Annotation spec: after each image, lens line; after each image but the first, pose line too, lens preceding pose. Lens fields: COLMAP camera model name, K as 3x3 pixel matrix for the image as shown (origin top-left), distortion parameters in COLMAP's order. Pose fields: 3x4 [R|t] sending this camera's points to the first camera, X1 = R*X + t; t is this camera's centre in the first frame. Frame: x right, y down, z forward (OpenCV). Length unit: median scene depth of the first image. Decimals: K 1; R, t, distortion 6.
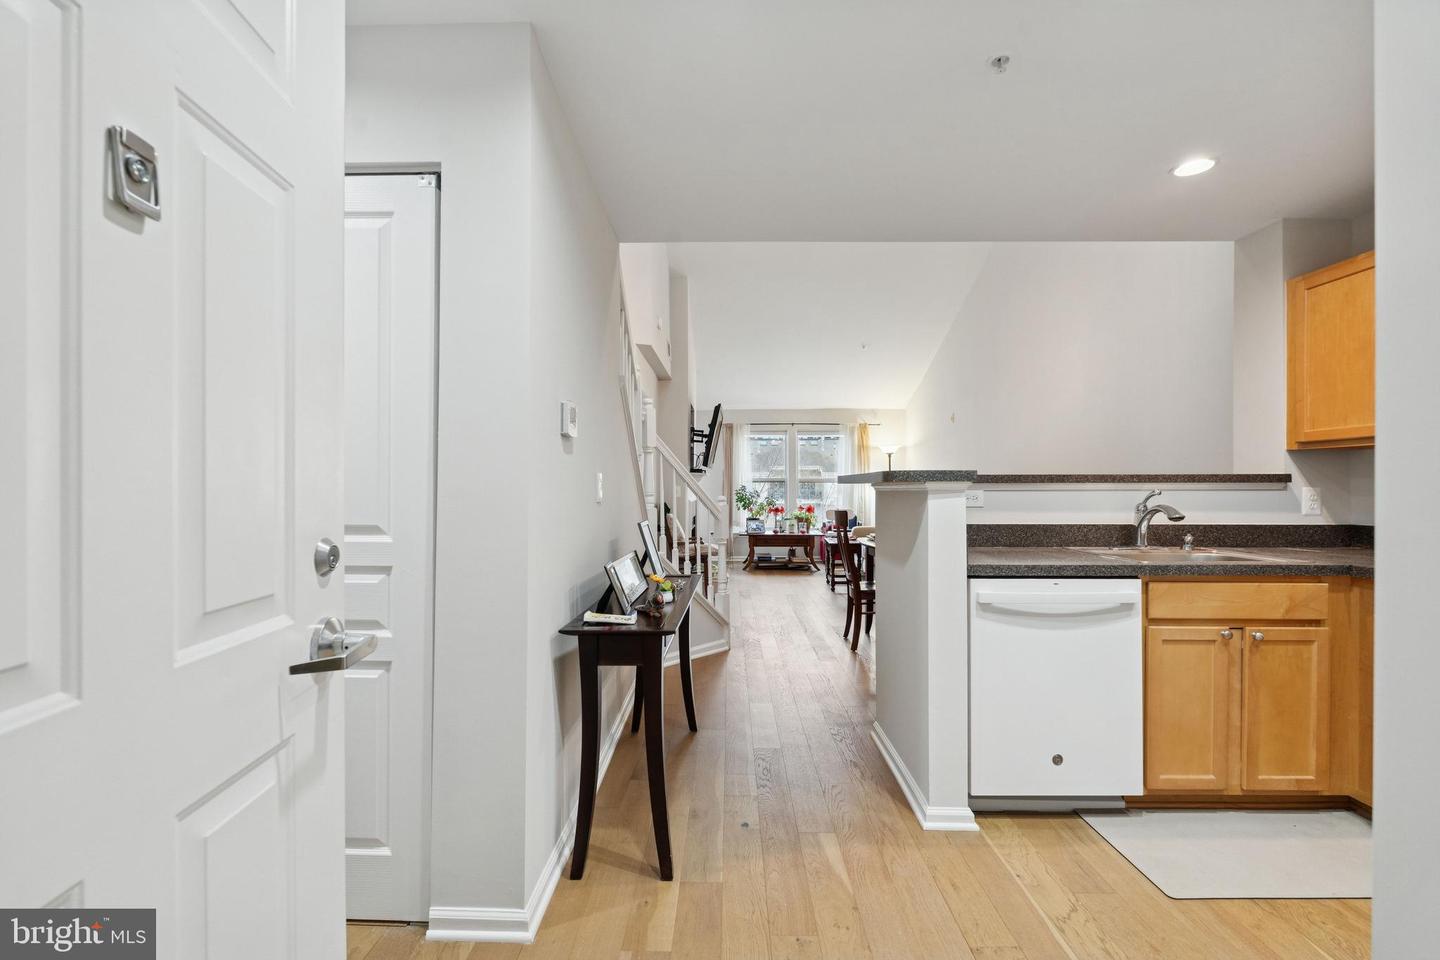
lens RADIAL K [[641.2, 0, 710.4], [0, 641.2, 490.7], [0, 0, 1]] dist [-0.004805, 0.002088]
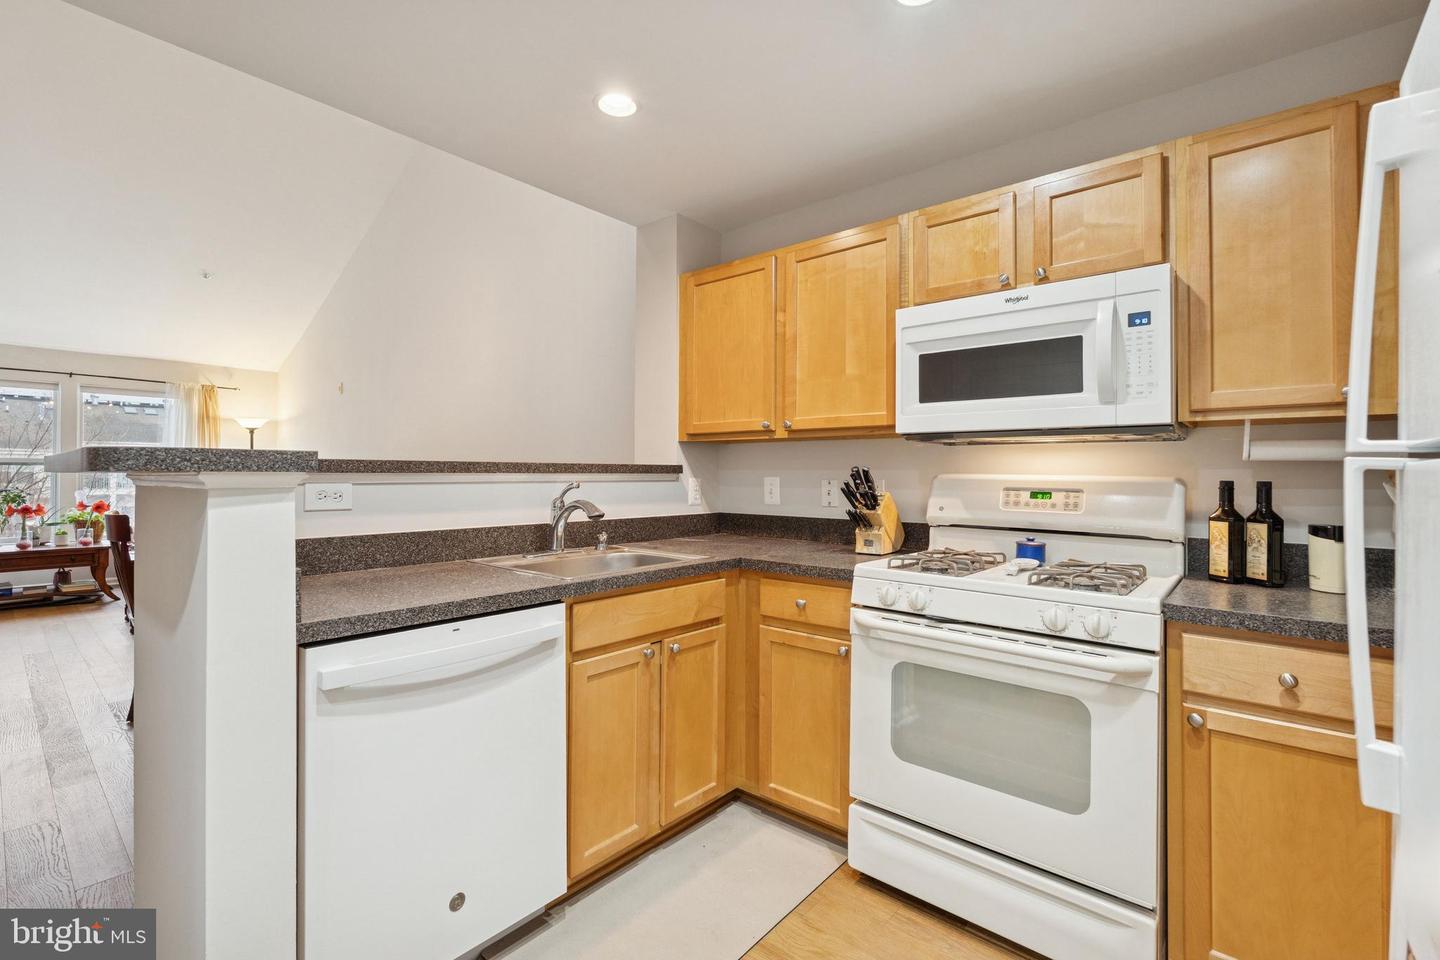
lens RADIAL K [[641.2, 0, 733.9], [0, 641.2, 467.3], [0, 0, 1]] dist [-0.004805, 0.002088]
pose [[0.626491, 0.011779, 0.779339, 0.171519], [-0.000590, 0.999893, -0.014638, -0.008201], [-0.779428, 0.008711, 0.626431, 0.306794]]
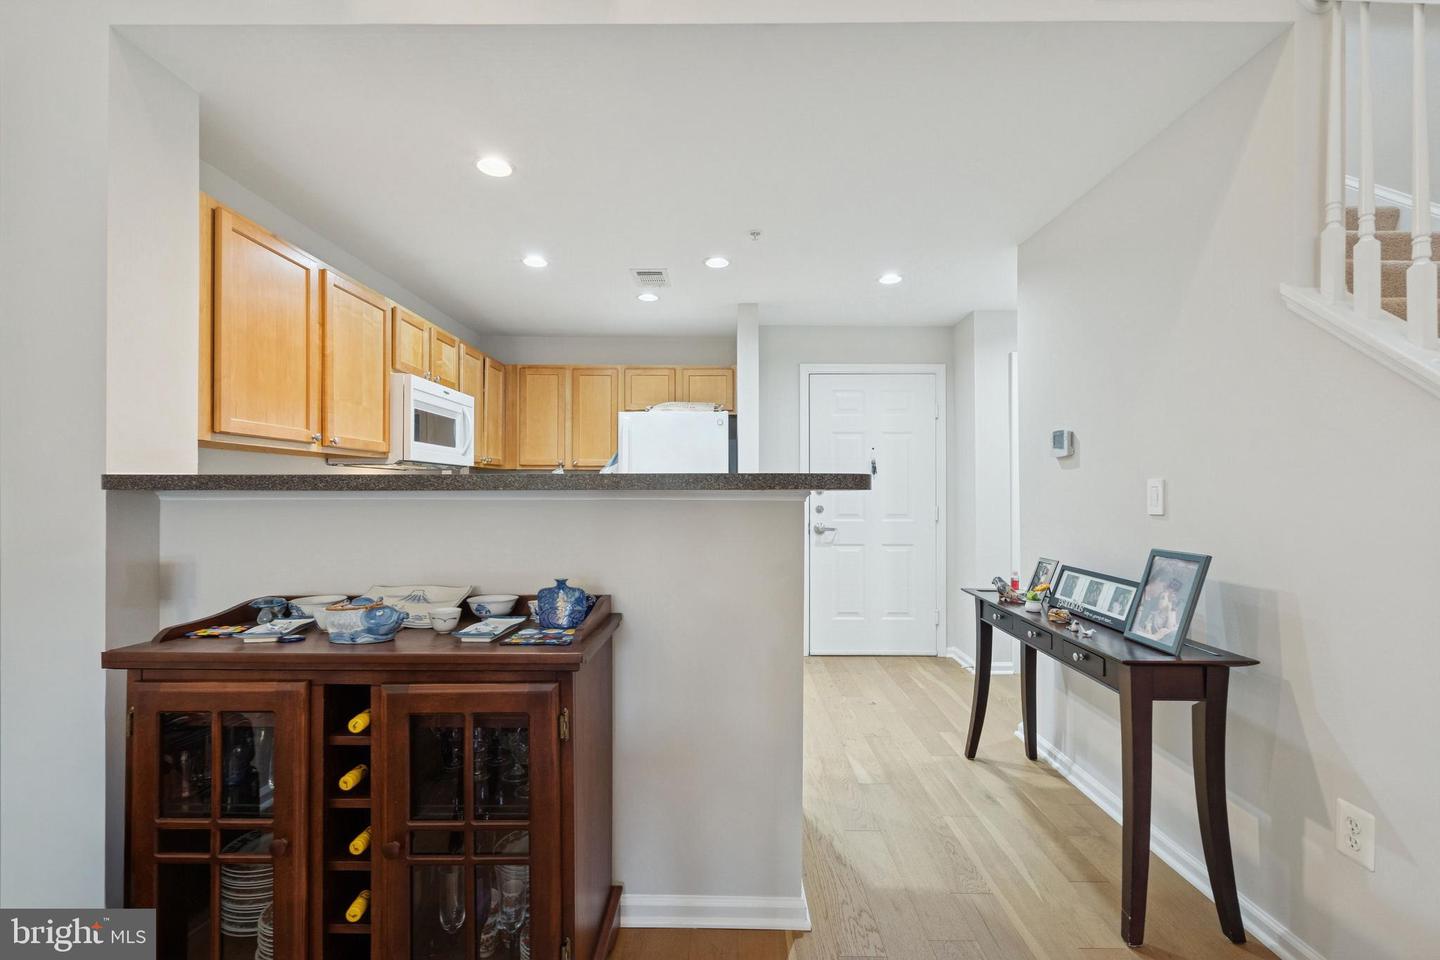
lens RADIAL K [[641.2, 0, 722.0], [0, 641.2, 488.2], [0, 0, 1]] dist [-0.004805, 0.002088]
pose [[-0.999818, -0.002393, -0.018944, 0.385109], [-0.002473, 0.999988, 0.004182, -0.018726], [0.018934, 0.004228, -0.999812, 1.770367]]
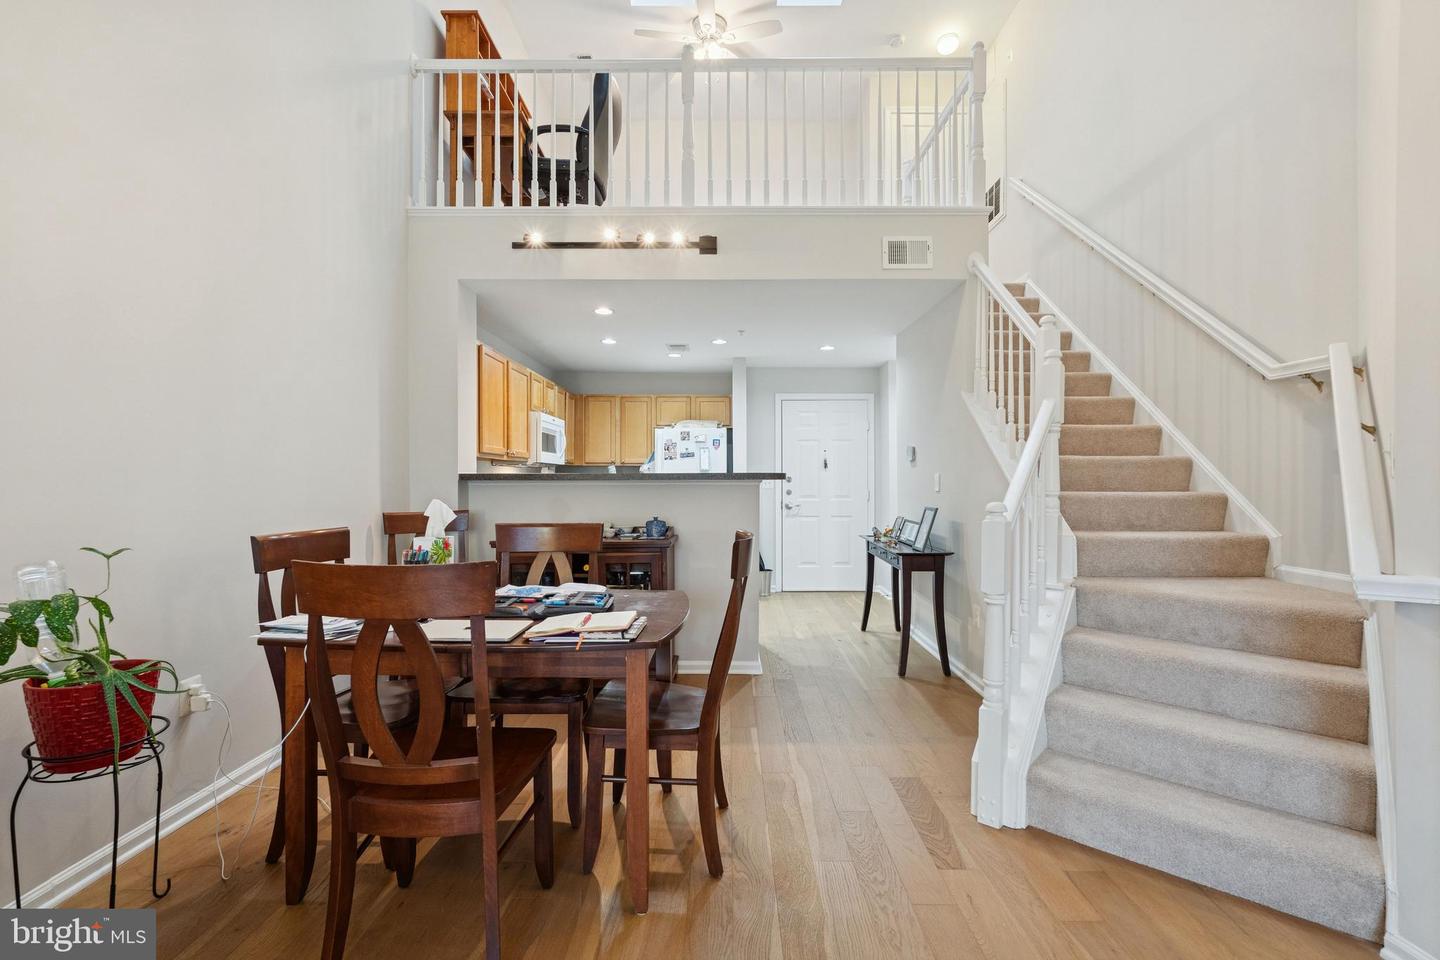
lens RADIAL K [[641.2, 0, 720.8], [0, 641.2, 479.5], [0, 0, 1]] dist [-0.004805, 0.002088]
pose [[-0.999860, 0.000448, -0.016714, 0.401739], [0.000323, 0.999972, 0.007520, -0.025514], [0.016716, 0.007514, -0.999832, 2.583971]]
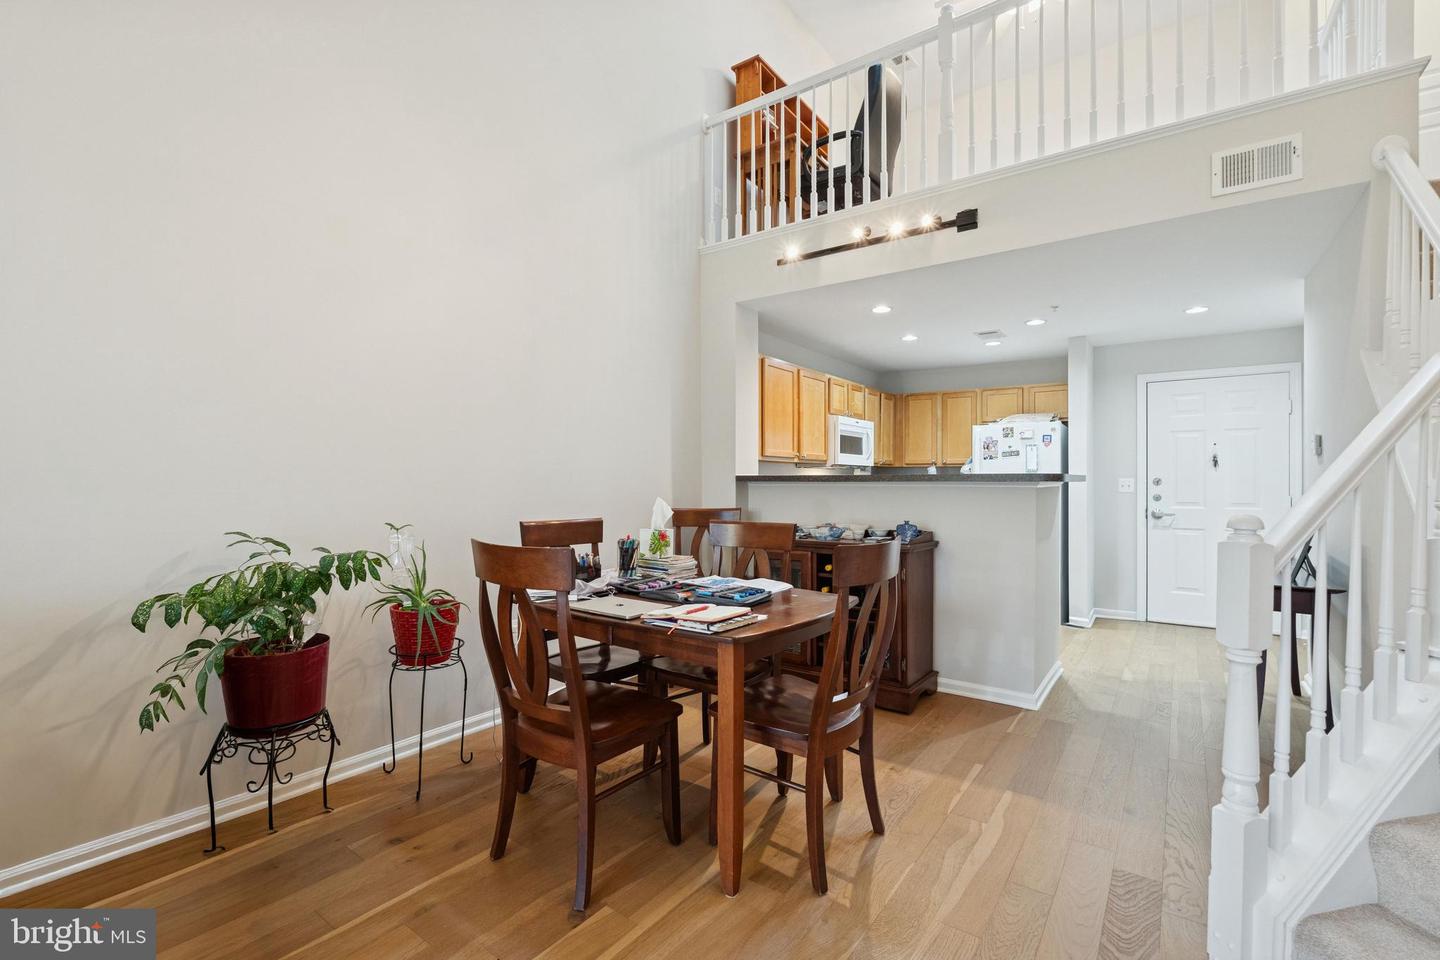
lens RADIAL K [[641.2, 0, 713.4], [0, 641.2, 483.7], [0, 0, 1]] dist [-0.004805, 0.002088]
pose [[-0.823073, -0.004335, 0.567918, 0.097076], [0.002560, 0.999932, 0.011343, -0.025664], [-0.567929, 0.010790, -0.823007, 2.500312]]
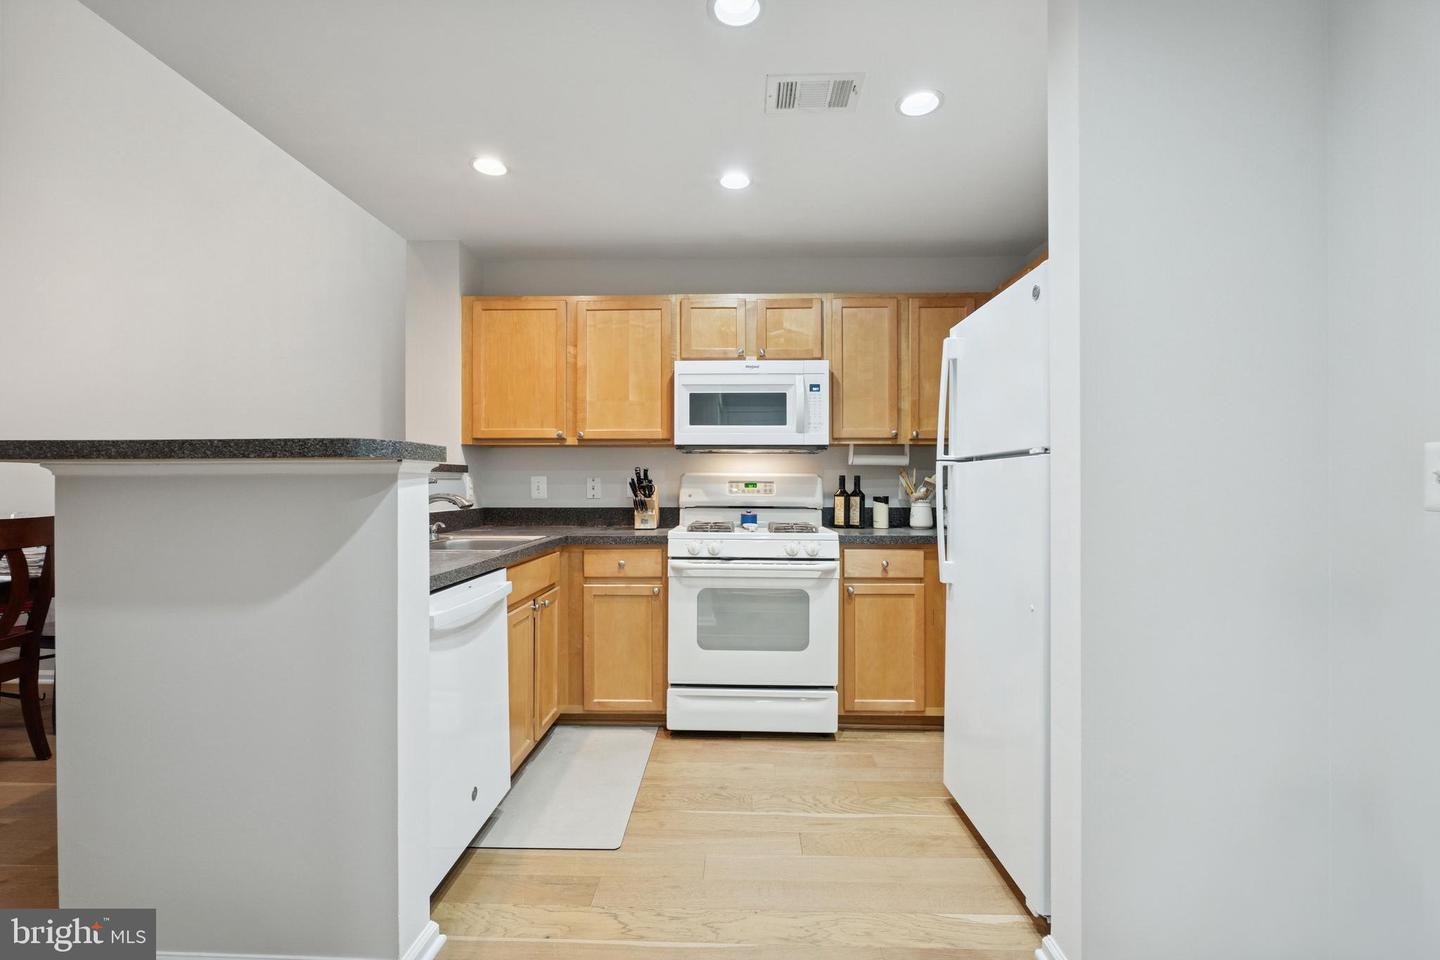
lens RADIAL K [[641.2, 0, 722.7], [0, 641.2, 485.8], [0, 0, 1]] dist [-0.004805, 0.002088]
pose [[0.003007, -0.002251, 0.999993, -0.248953], [0.006322, 0.999978, 0.002232, 0.010977], [-0.999975, 0.006315, 0.003021, 0.547763]]
